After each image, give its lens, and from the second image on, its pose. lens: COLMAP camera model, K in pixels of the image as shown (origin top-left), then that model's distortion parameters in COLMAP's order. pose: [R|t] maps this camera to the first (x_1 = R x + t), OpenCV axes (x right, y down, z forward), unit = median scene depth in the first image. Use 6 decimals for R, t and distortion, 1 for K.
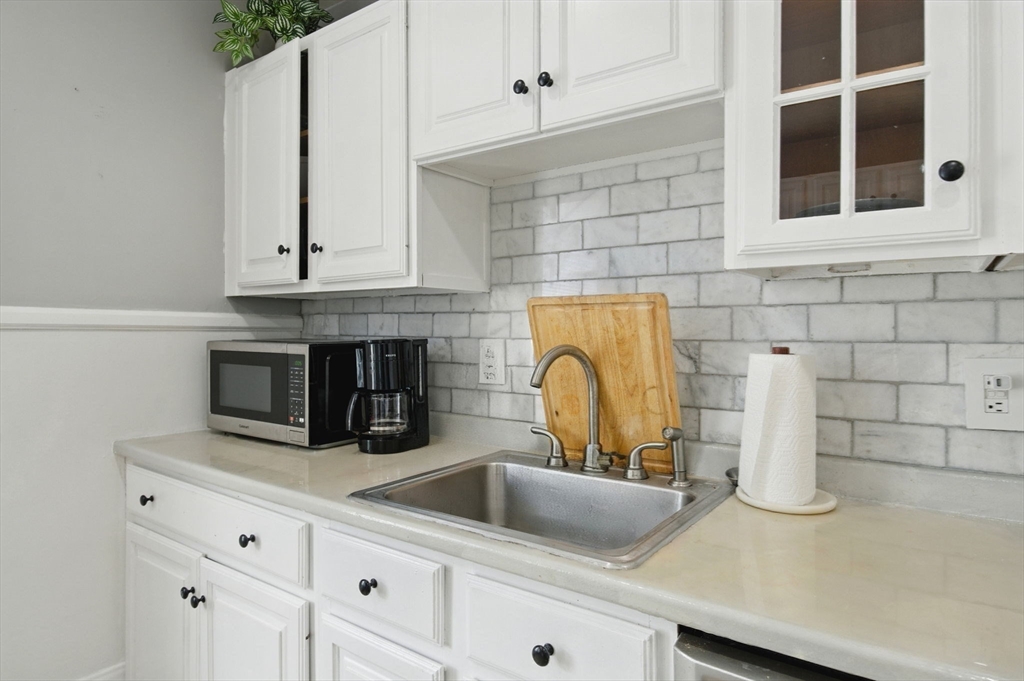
lens RADIAL K [[589.1, 0, 525.5], [0, 589.1, 334.5], [0, 0, 1]] dist [0.000690, 0.000035]
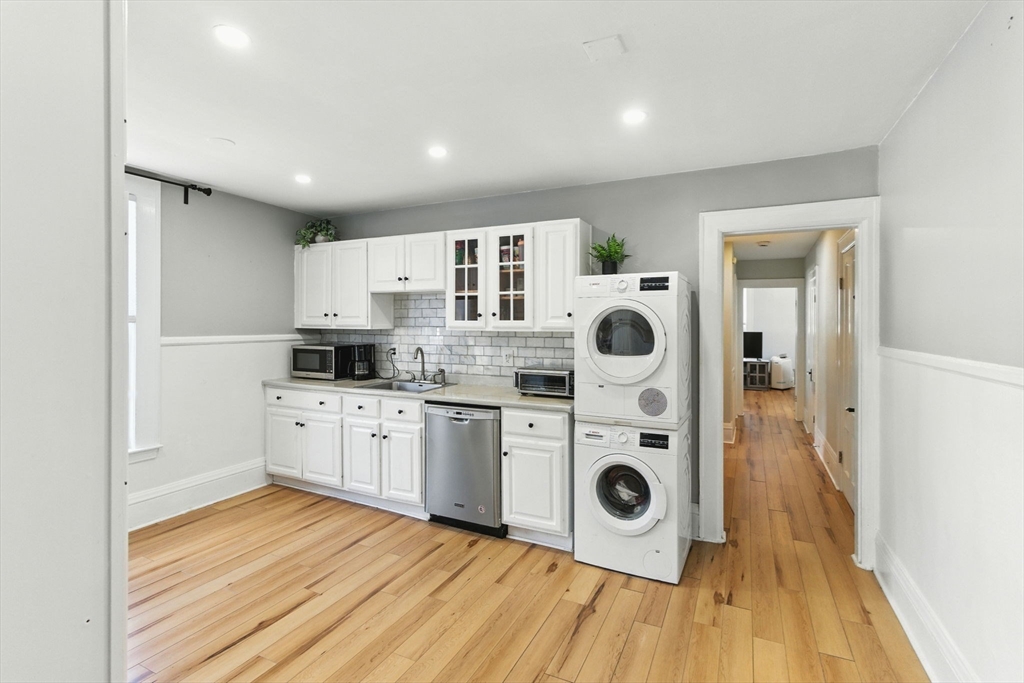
lens RADIAL K [[475.3, 0, 513.8], [0, 475.3, 323.7], [0, 0, 1]] dist [-0.000838, 0.000064]
pose [[0.989314, -0.001872, 0.145790, 0.204864], [0.002779, 0.999978, -0.006019, -0.086449], [-0.145776, 0.006359, 0.989297, -1.613932]]
